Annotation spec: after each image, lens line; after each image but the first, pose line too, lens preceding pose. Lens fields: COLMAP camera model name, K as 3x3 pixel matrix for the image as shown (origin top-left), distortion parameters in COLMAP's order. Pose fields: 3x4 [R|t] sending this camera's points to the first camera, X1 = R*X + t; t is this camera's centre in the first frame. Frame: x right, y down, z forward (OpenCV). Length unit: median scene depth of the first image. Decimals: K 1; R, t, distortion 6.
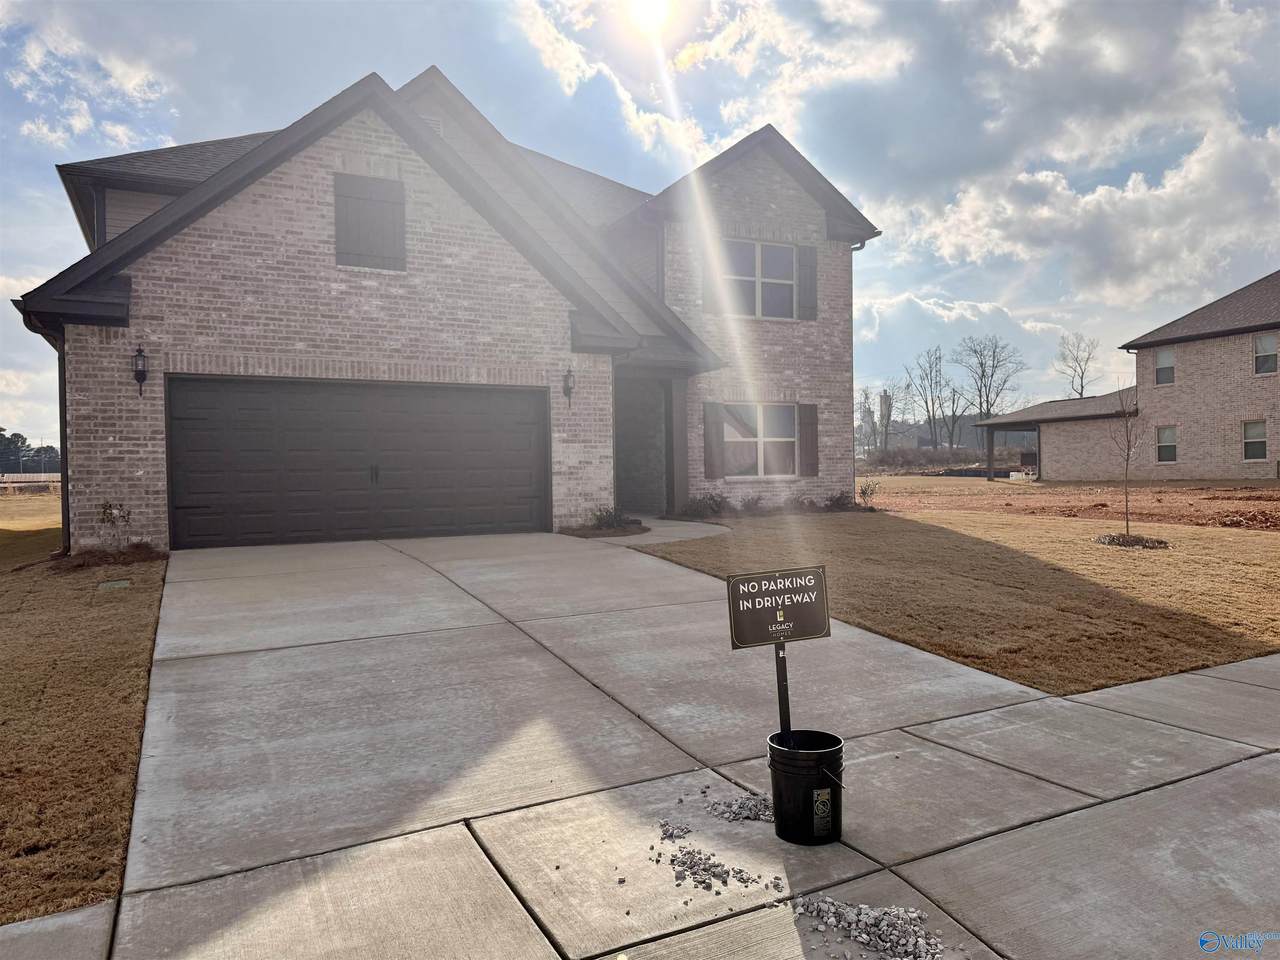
lens RADIAL K [[883.5, 0, 642.4], [0, 883.5, 469.6], [0, 0, 1]] dist [0.036892, -0.043827]
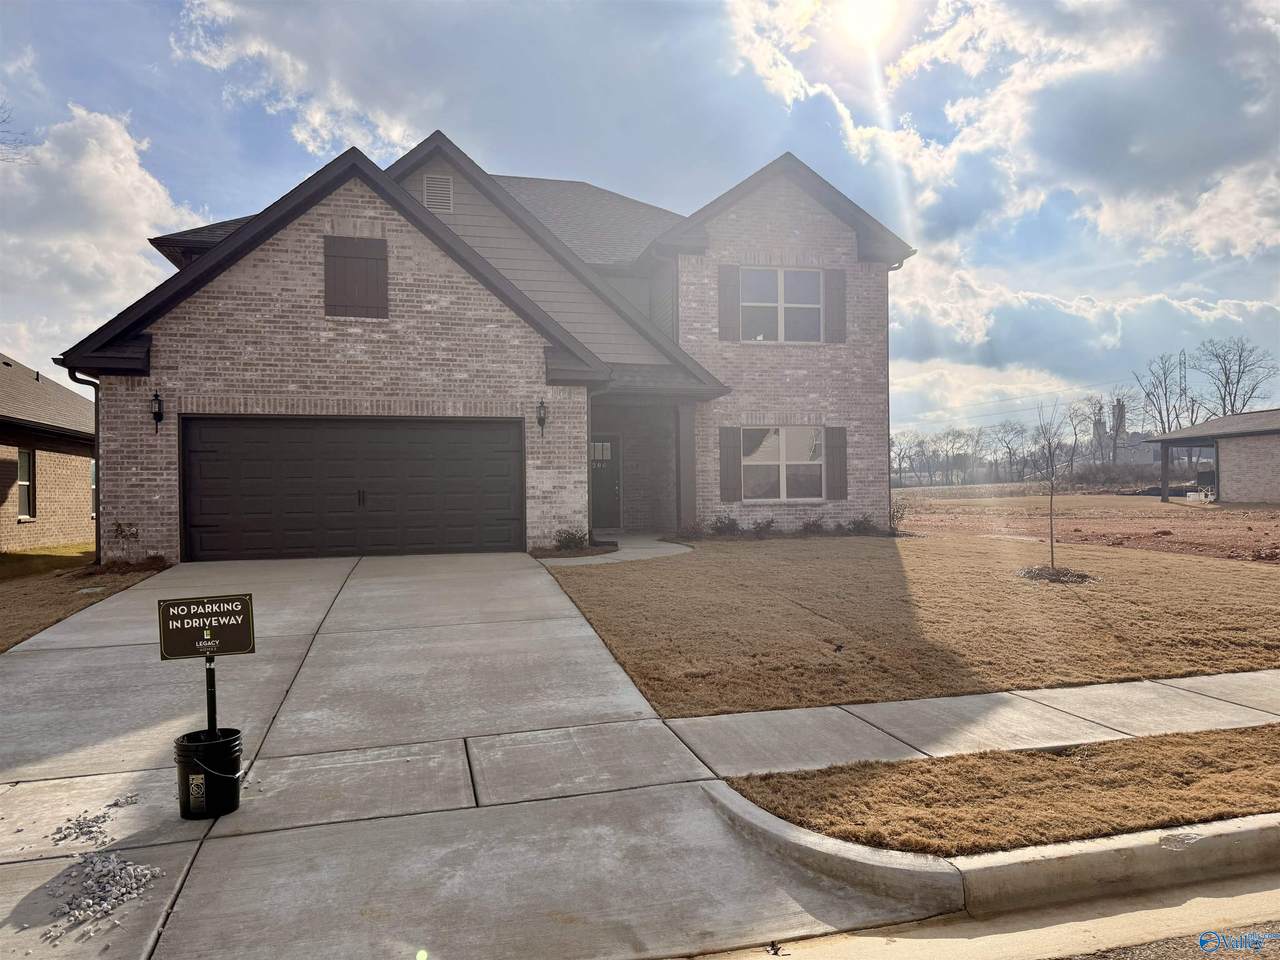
lens RADIAL K [[883.5, 0, 673.9], [0, 883.5, 472.5], [0, 0, 1]] dist [0.036892, -0.043827]
pose [[0.977153, -0.000477, -0.212536, 0.331223], [-0.002363, 0.999911, -0.013107, -0.013889], [0.212524, 0.013309, 0.977065, -0.022320]]
